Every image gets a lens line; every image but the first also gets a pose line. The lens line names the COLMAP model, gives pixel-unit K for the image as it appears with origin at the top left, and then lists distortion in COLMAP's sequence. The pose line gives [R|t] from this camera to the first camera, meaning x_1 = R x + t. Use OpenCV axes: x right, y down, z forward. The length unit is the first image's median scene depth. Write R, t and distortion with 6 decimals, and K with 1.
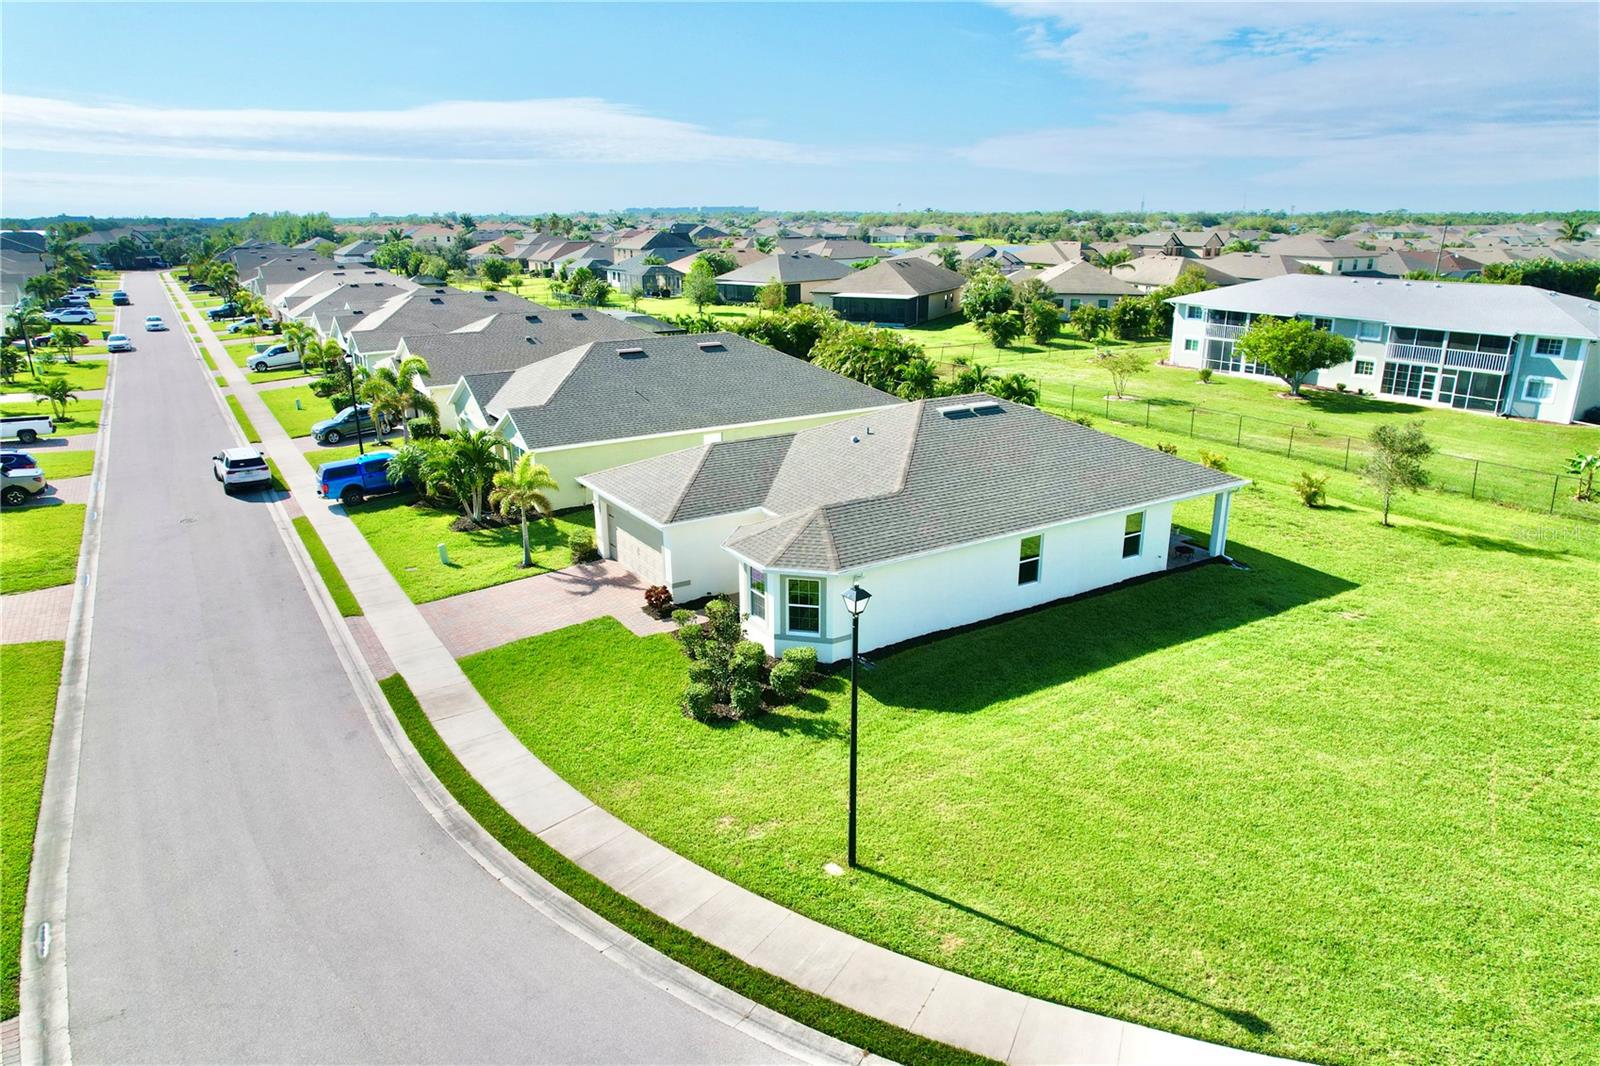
lens RADIAL K [[1028.6, 0, 803.7], [0, 1028.6, 532.2], [0, 0, 1]] dist [-0.079739, 0.069635]
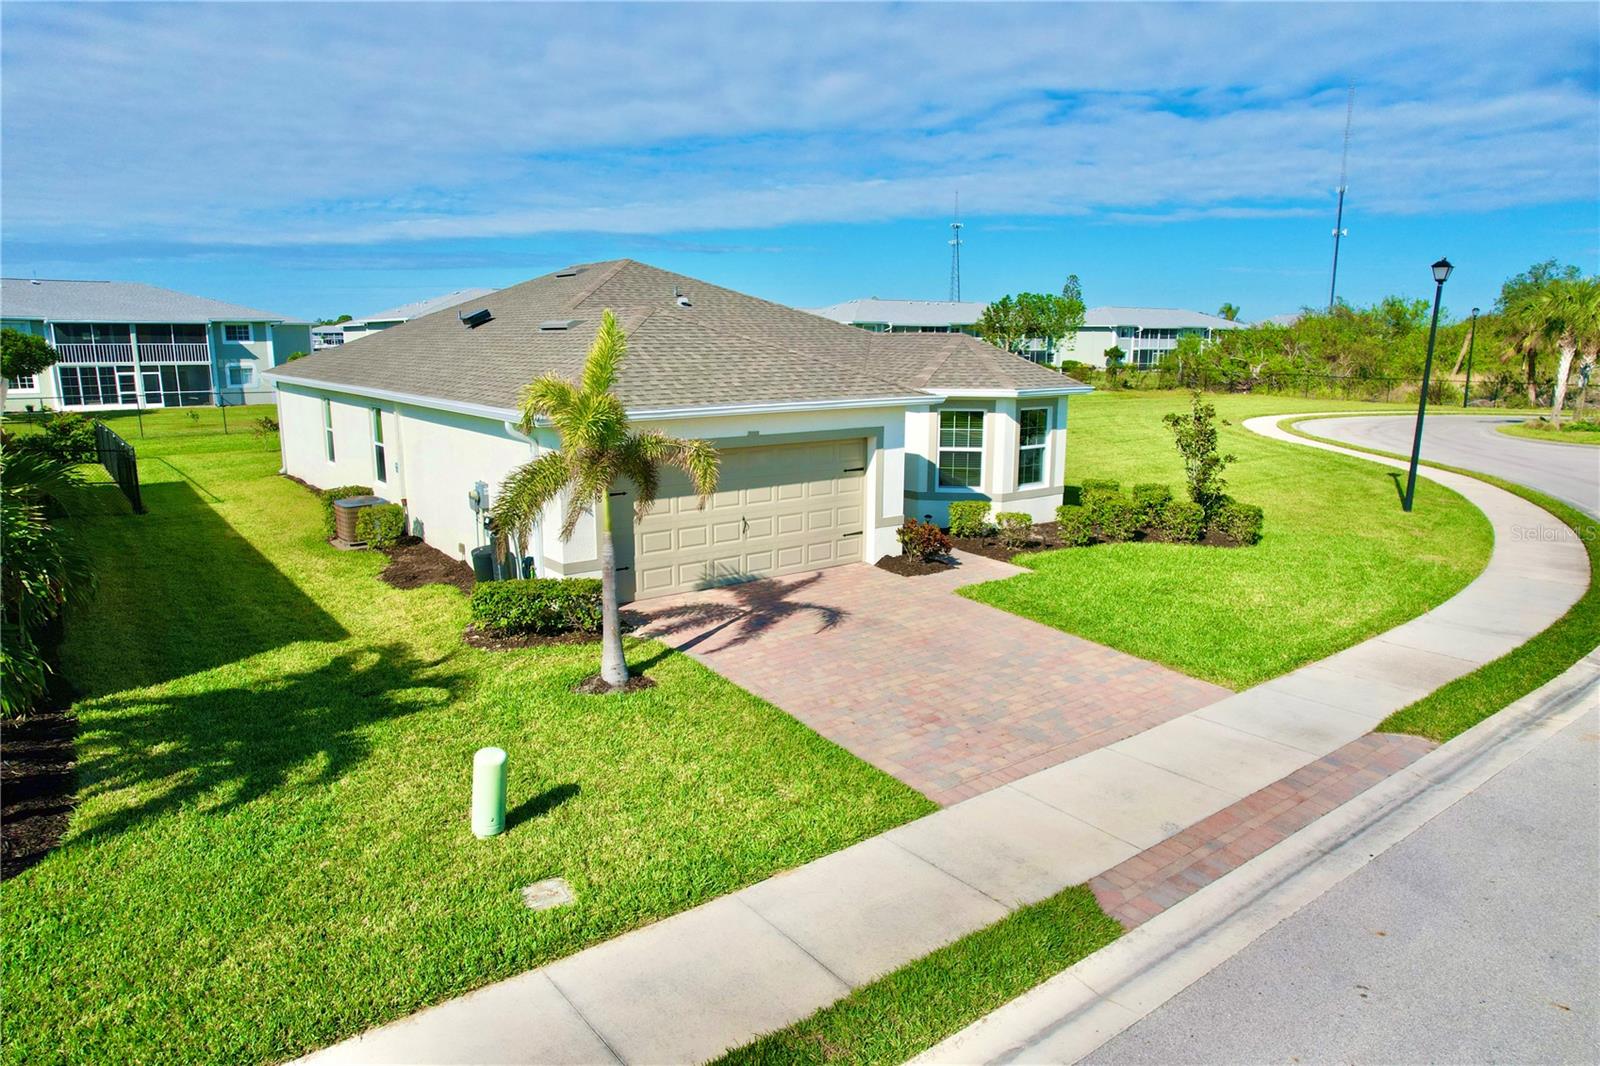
lens RADIAL K [[1026.5, 0, 803.4], [0, 1026.5, 534.6], [0, 0, 1]] dist [-0.079624, 0.071071]
pose [[-0.084578, -0.189810, 0.978171, -0.584846], [0.295627, 0.932707, 0.206549, -0.061025], [-0.951552, 0.306643, -0.022774, 0.936247]]
